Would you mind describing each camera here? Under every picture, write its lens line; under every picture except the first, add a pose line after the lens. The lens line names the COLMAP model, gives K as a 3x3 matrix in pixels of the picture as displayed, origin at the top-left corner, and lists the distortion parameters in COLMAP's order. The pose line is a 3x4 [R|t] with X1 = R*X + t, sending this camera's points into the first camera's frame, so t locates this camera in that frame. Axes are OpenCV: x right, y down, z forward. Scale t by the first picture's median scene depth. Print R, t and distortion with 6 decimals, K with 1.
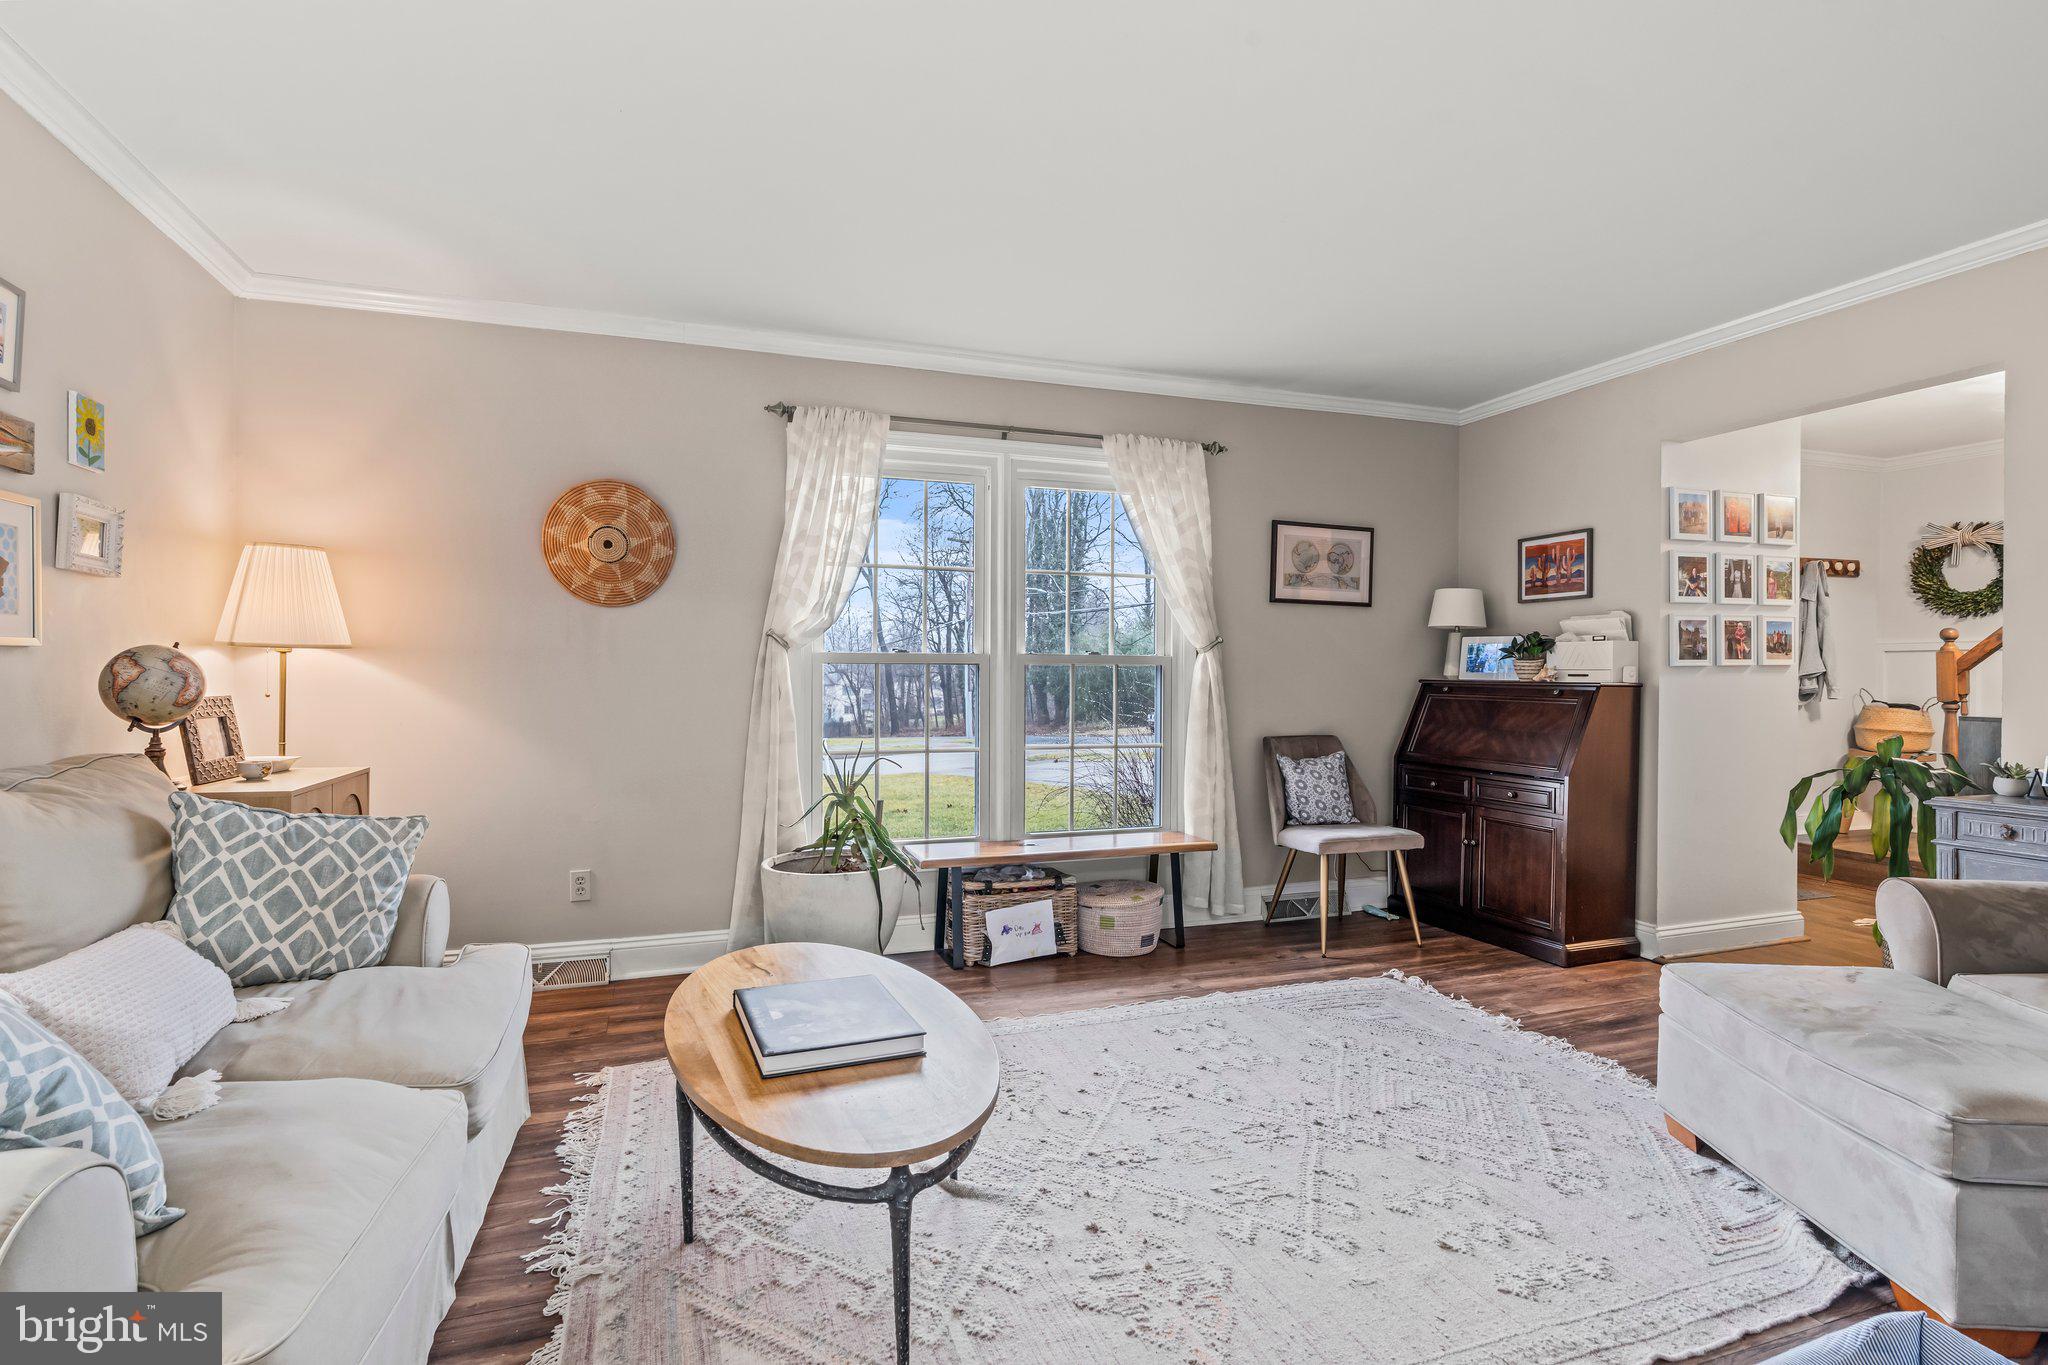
lens RADIAL K [[990.0, 0, 1019.3], [0, 990.0, 678.4], [0, 0, 1]] dist [-0.005413, 0.000381]
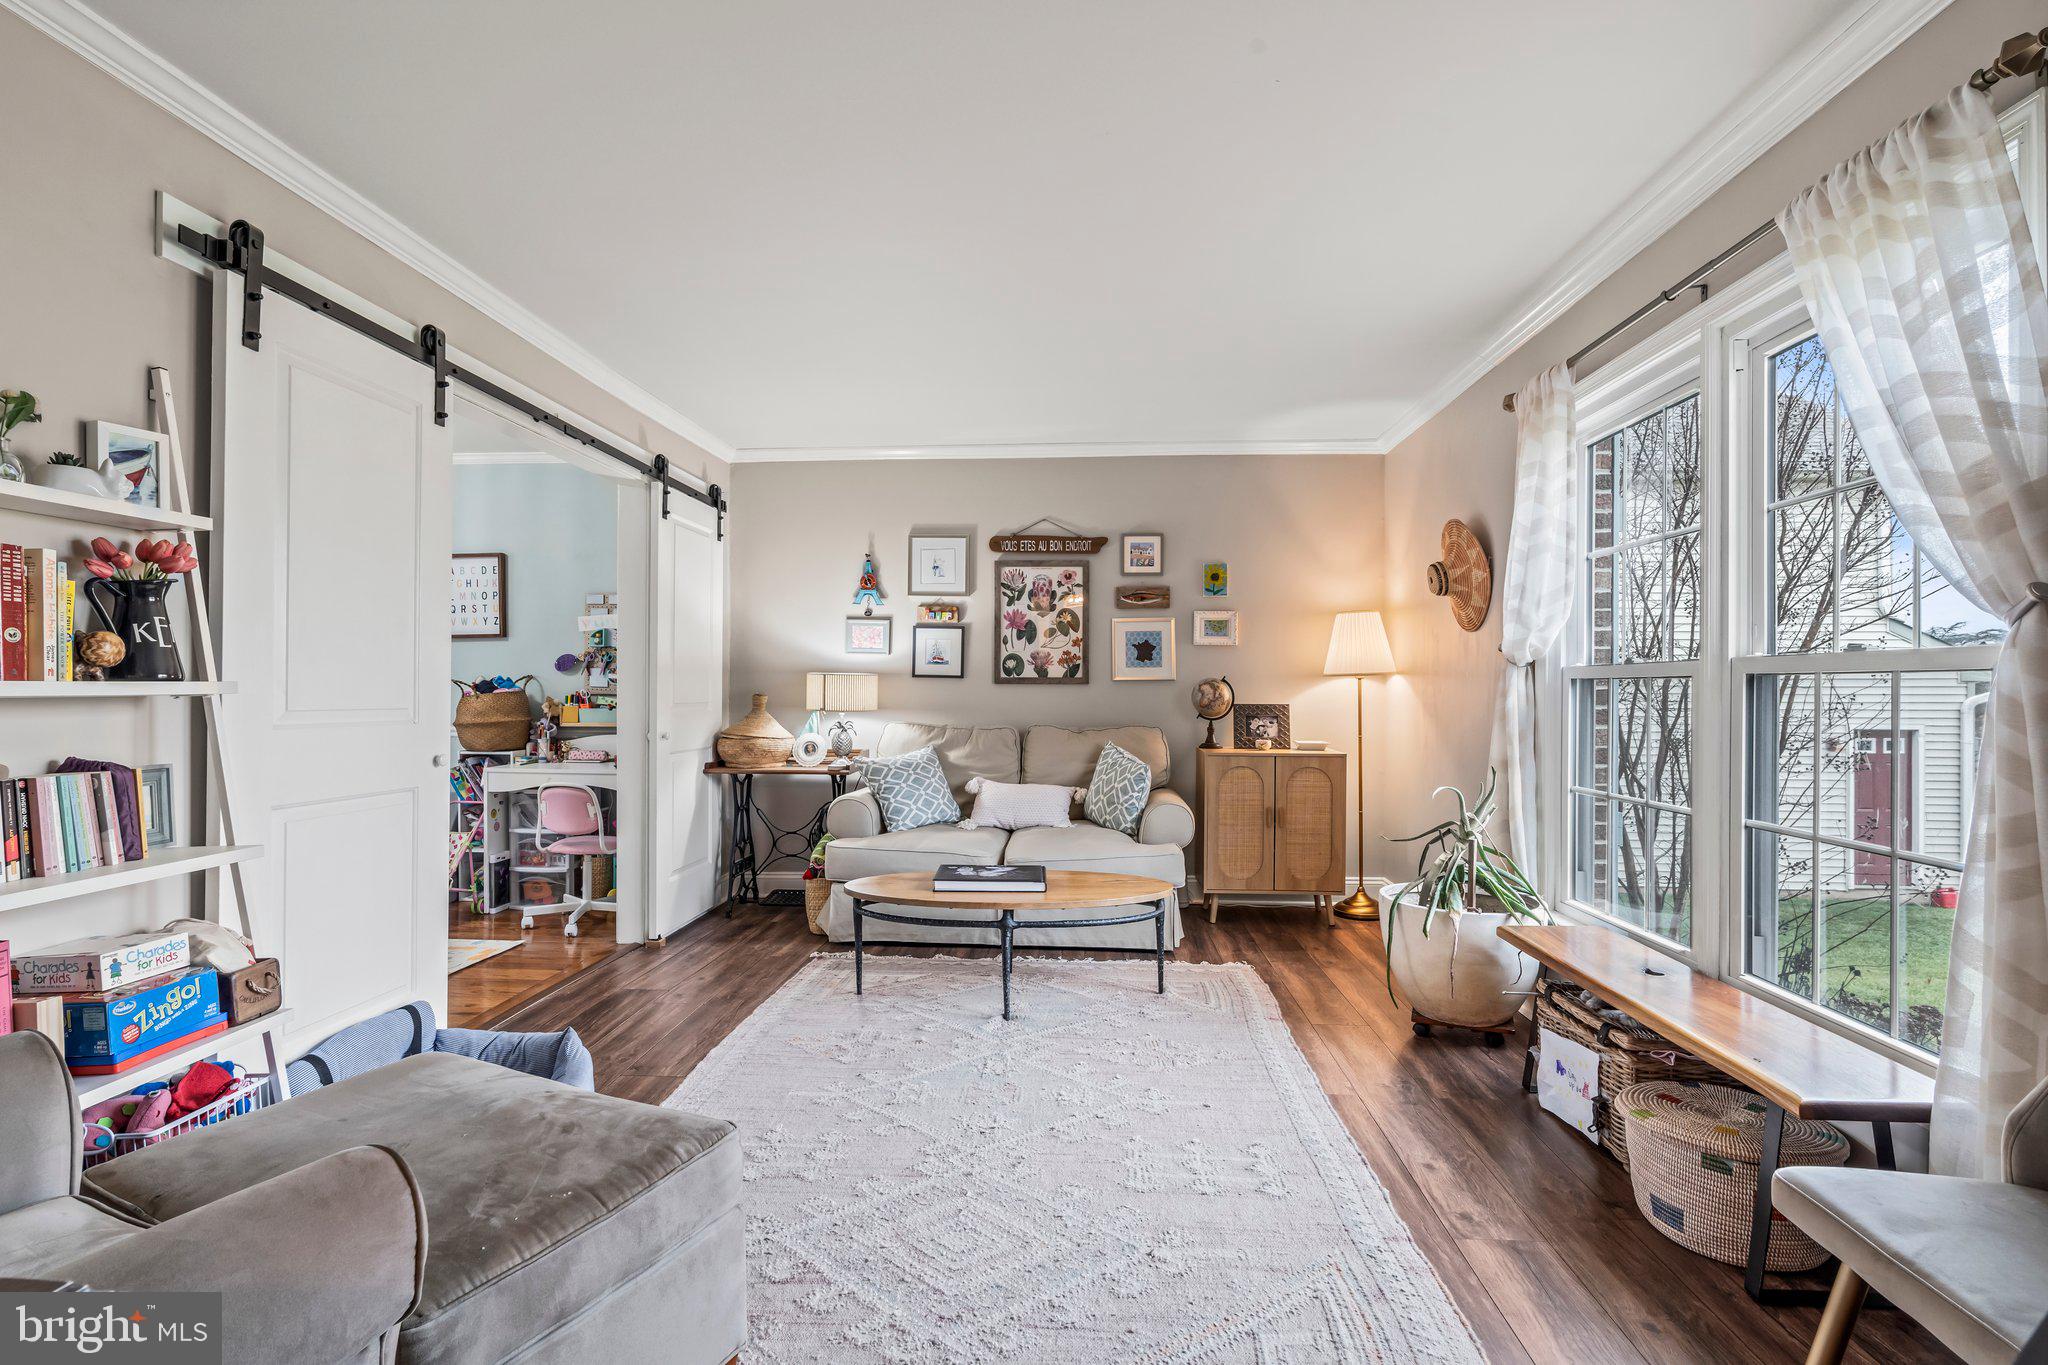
lens RADIAL K [[990.0, 0, 1014.6], [0, 990.0, 684.3], [0, 0, 1]] dist [-0.005413, 0.000381]
pose [[-0.403059, -0.004698, -0.915162, 1.033208], [-0.008678, 0.999961, -0.001311, -0.011470], [0.915133, 0.007413, -0.403084, 1.246734]]
